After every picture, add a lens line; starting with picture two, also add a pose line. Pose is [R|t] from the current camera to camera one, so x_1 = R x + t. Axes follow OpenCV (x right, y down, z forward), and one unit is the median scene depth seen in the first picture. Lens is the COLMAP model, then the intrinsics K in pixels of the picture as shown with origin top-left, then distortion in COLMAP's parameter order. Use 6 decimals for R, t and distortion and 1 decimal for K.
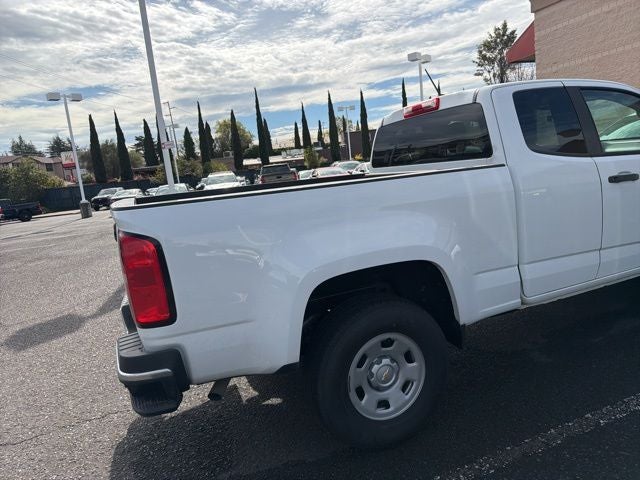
lens RADIAL K [[453.3, 0, 325.5], [0, 453.3, 244.2], [0, 0, 1]] dist [0.026583, -0.033692]
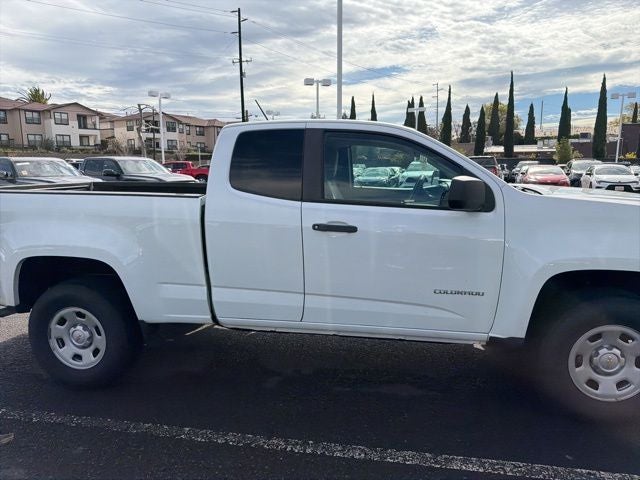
lens RADIAL K [[453.3, 0, 325.7], [0, 453.3, 240.5], [0, 0, 1]] dist [0.026583, -0.033692]
pose [[0.838509, 0.190955, -0.510331, 1.130731], [-0.174552, 0.981360, 0.080403, -0.192504], [0.516172, 0.021661, 0.856211, 0.165157]]
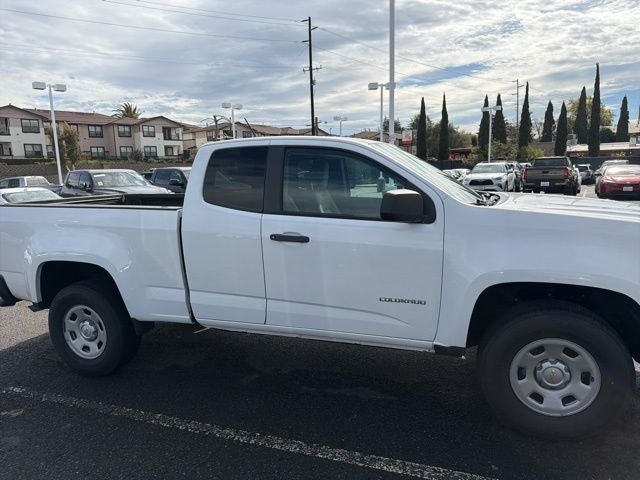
lens RADIAL K [[453.3, 0, 325.0], [0, 453.3, 245.6], [0, 0, 1]] dist [0.026583, -0.033692]
pose [[0.742471, 0.197151, -0.640210, 1.376194], [-0.164993, 0.980089, 0.110468, -0.255173], [0.649241, 0.023611, 0.760216, 0.264884]]
